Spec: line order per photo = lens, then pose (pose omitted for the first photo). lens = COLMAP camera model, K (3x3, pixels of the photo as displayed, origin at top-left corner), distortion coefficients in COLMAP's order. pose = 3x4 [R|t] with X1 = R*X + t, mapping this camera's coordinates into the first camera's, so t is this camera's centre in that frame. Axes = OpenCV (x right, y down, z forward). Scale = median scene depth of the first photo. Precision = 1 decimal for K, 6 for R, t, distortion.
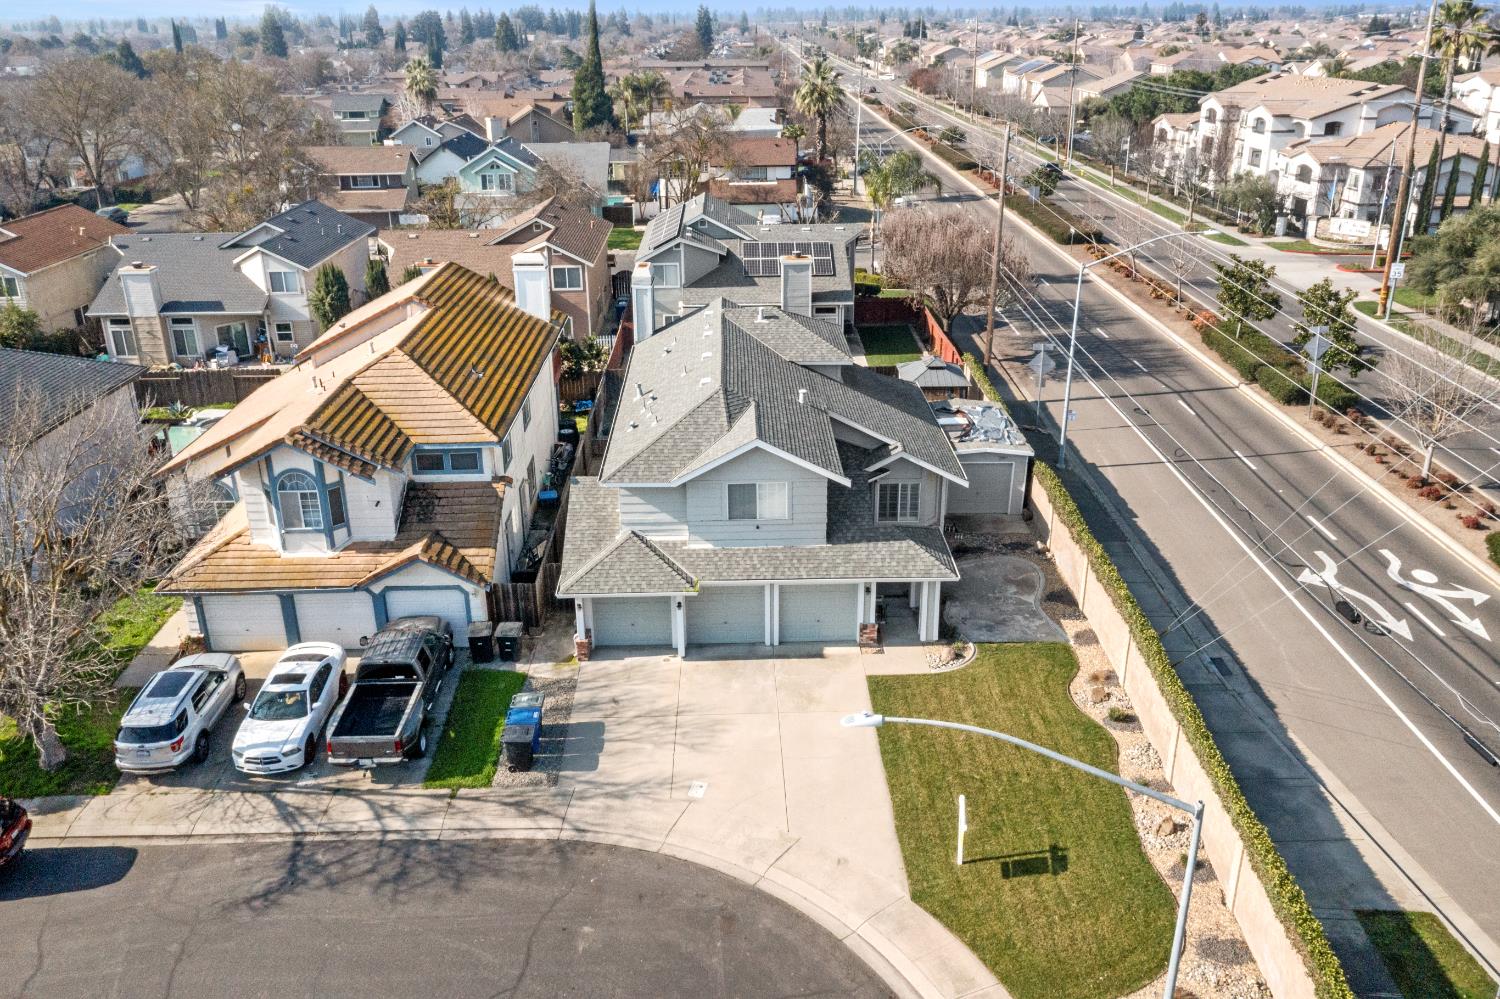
lens RADIAL K [[1189.6, 0, 750.0], [0, 1189.6, 499.5], [0, 0, 1]] dist [-0.004078, -0.005339]
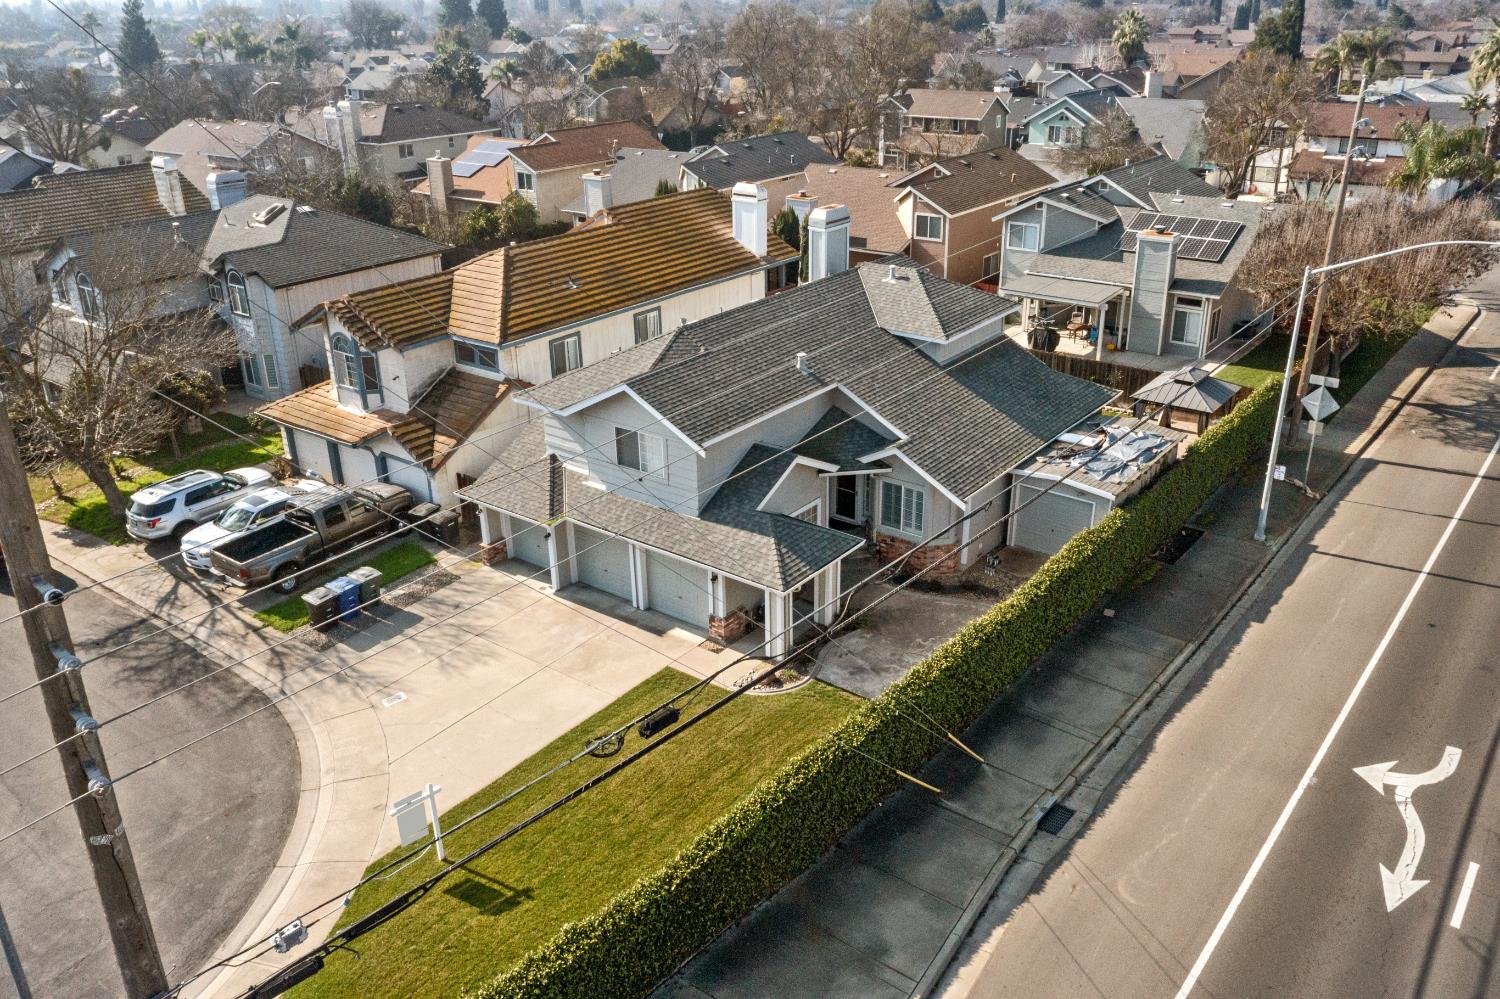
lens RADIAL K [[1188.8, 0, 753.3], [0, 1188.8, 473.5], [0, 0, 1]] dist [-0.008073, -0.015947]
pose [[0.781018, 0.234859, -0.578664, 0.608105], [-0.228495, 0.969809, 0.085212, -0.080413], [0.581206, 0.065669, 0.811103, 0.293665]]
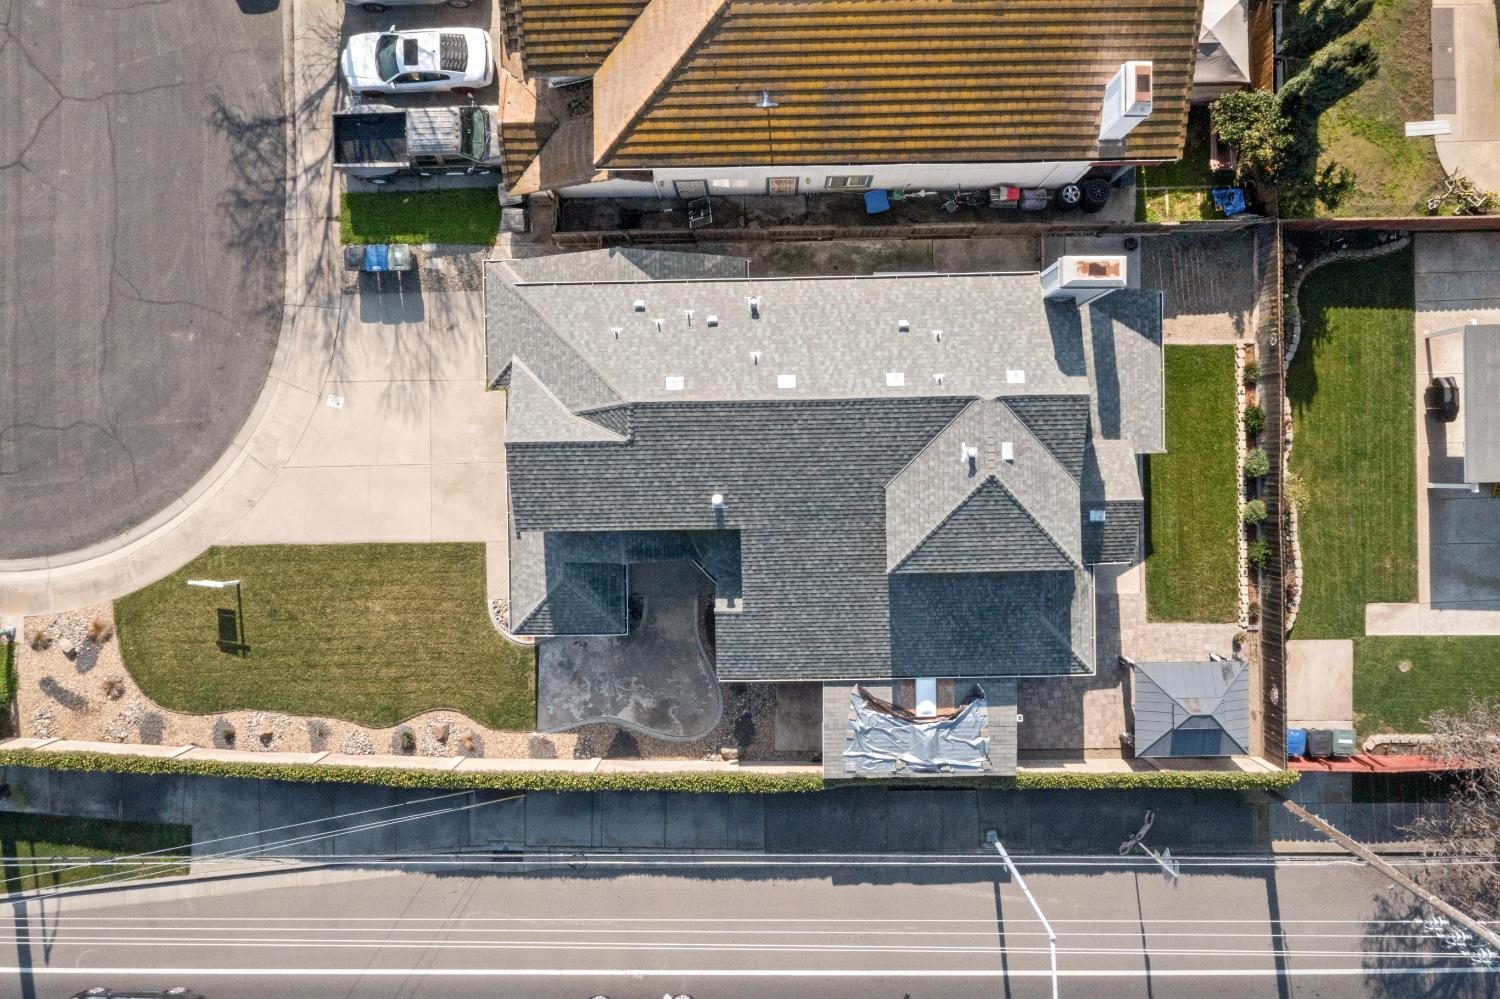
lens RADIAL K [[1189.6, 0, 750.0], [0, 1189.6, 499.5], [0, 0, 1]] dist [-0.004078, -0.005339]
pose [[-0.004180, 0.999824, 0.018309, 0.032856], [-0.374596, -0.018542, 0.927003, -0.976205], [0.927179, -0.002983, 0.374607, 0.778495]]
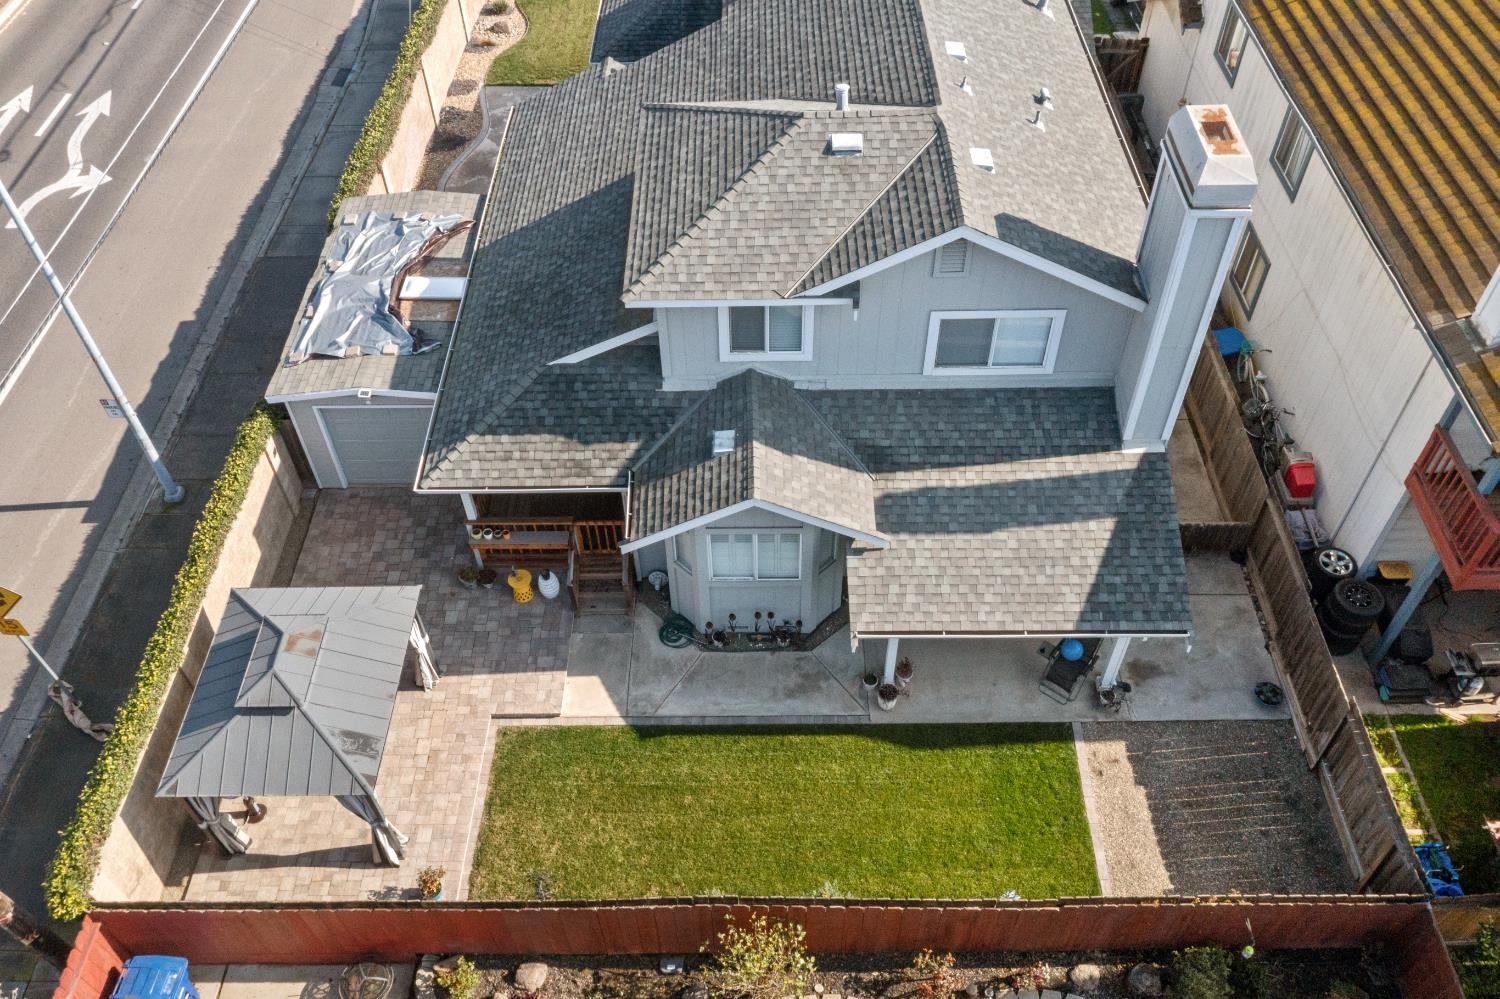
lens RADIAL K [[1189.6, 0, 750.0], [0, 1189.6, 499.5], [0, 0, 1]] dist [-0.004078, -0.005339]
pose [[-0.999615, -0.003041, 0.027564, 0.038378], [0.024982, 0.332758, 0.942681, -0.633923], [-0.012038, 0.943007, -0.332554, 1.612560]]
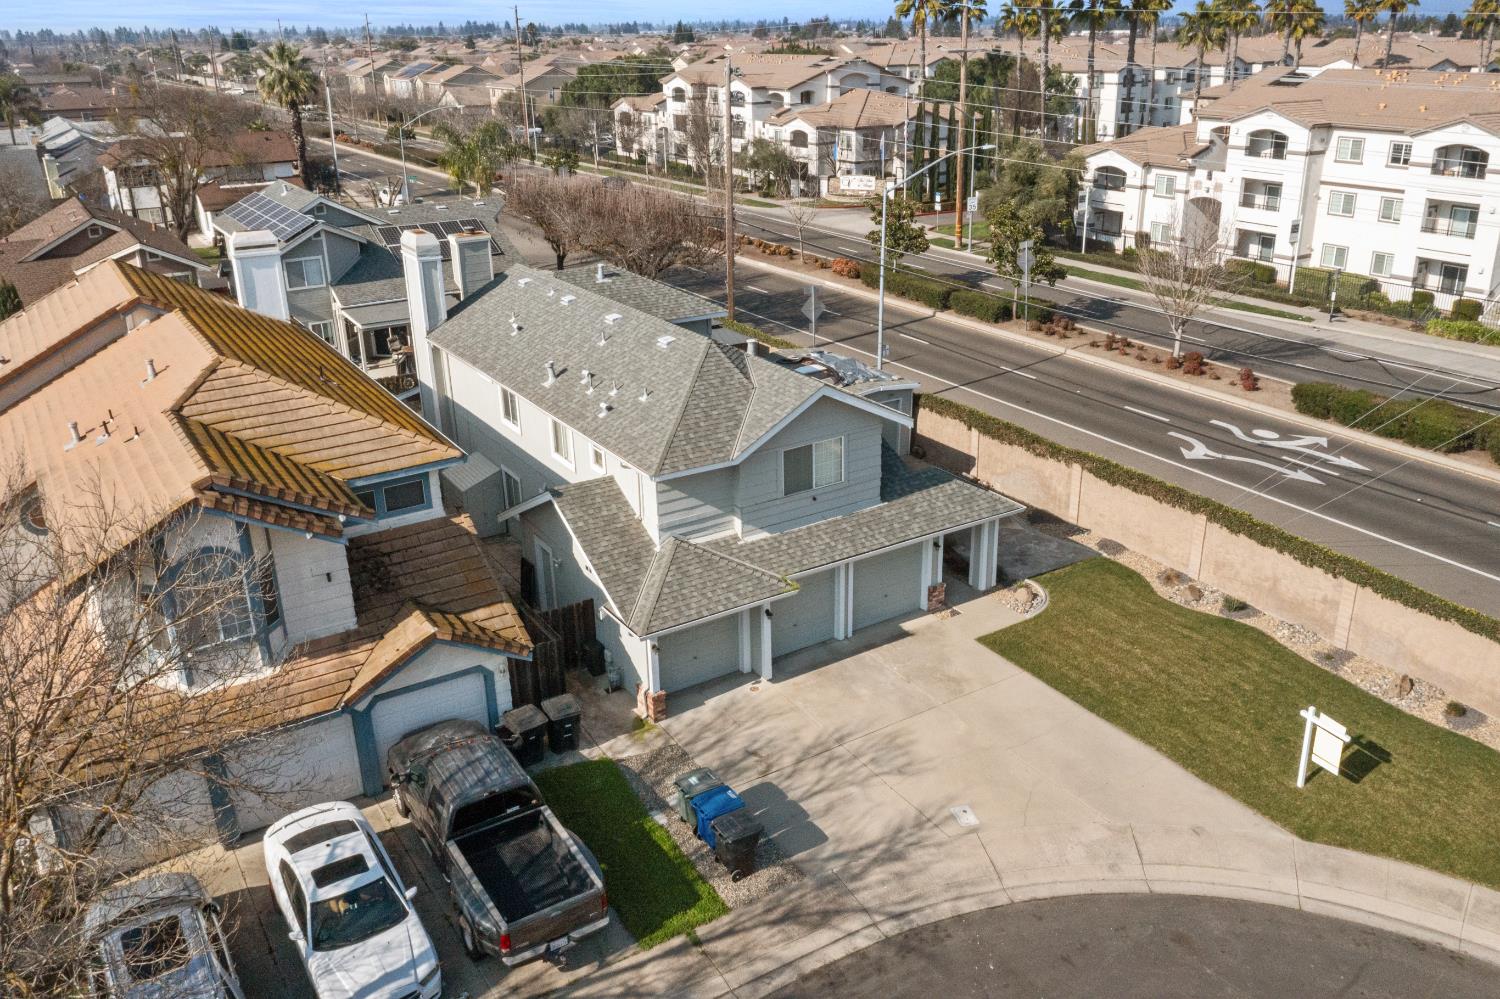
lens RADIAL K [[1186.4, 0, 765.3], [0, 1186.4, 503.3], [0, 0, 1]] dist [-0.010528, -0.009768]
pose [[0.848870, -0.198548, 0.489896, -0.415705], [0.204437, 0.977973, 0.042120, -0.014467], [-0.487468, 0.064399, 0.870763, 0.309933]]
